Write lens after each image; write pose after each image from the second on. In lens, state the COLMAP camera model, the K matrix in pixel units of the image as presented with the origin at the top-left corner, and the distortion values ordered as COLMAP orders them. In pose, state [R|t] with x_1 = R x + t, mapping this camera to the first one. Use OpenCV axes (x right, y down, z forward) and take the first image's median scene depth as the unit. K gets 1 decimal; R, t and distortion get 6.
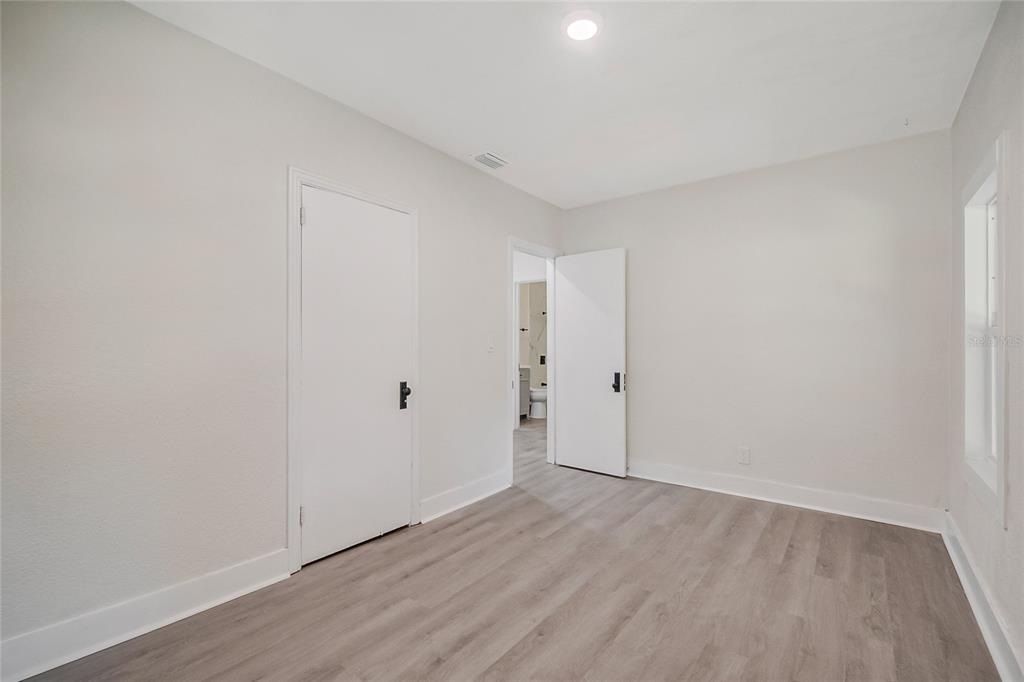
lens RADIAL K [[446.2, 0, 511.9], [0, 446.2, 344.8], [0, 0, 1]] dist [0.000358, -0.005139]
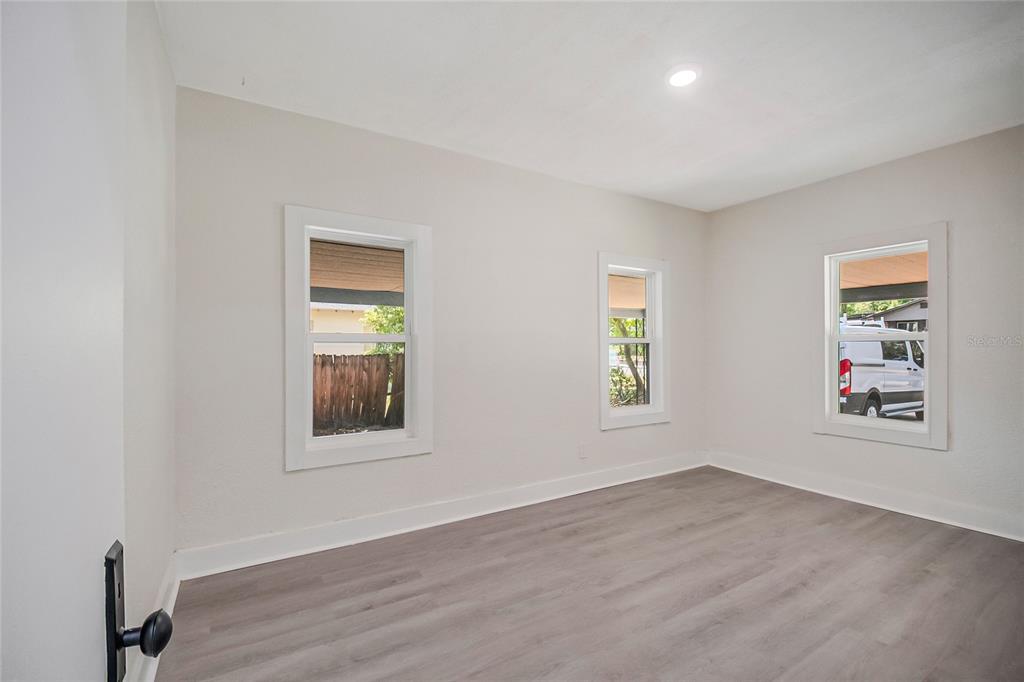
lens RADIAL K [[446.2, 0, 512.7], [0, 446.2, 346.1], [0, 0, 1]] dist [0.000358, -0.005139]
pose [[-0.932957, -0.000178, 0.359989, 0.131428], [-0.003111, 0.999967, -0.007569, -0.000857], [-0.359975, -0.008181, -0.932926, 1.959545]]
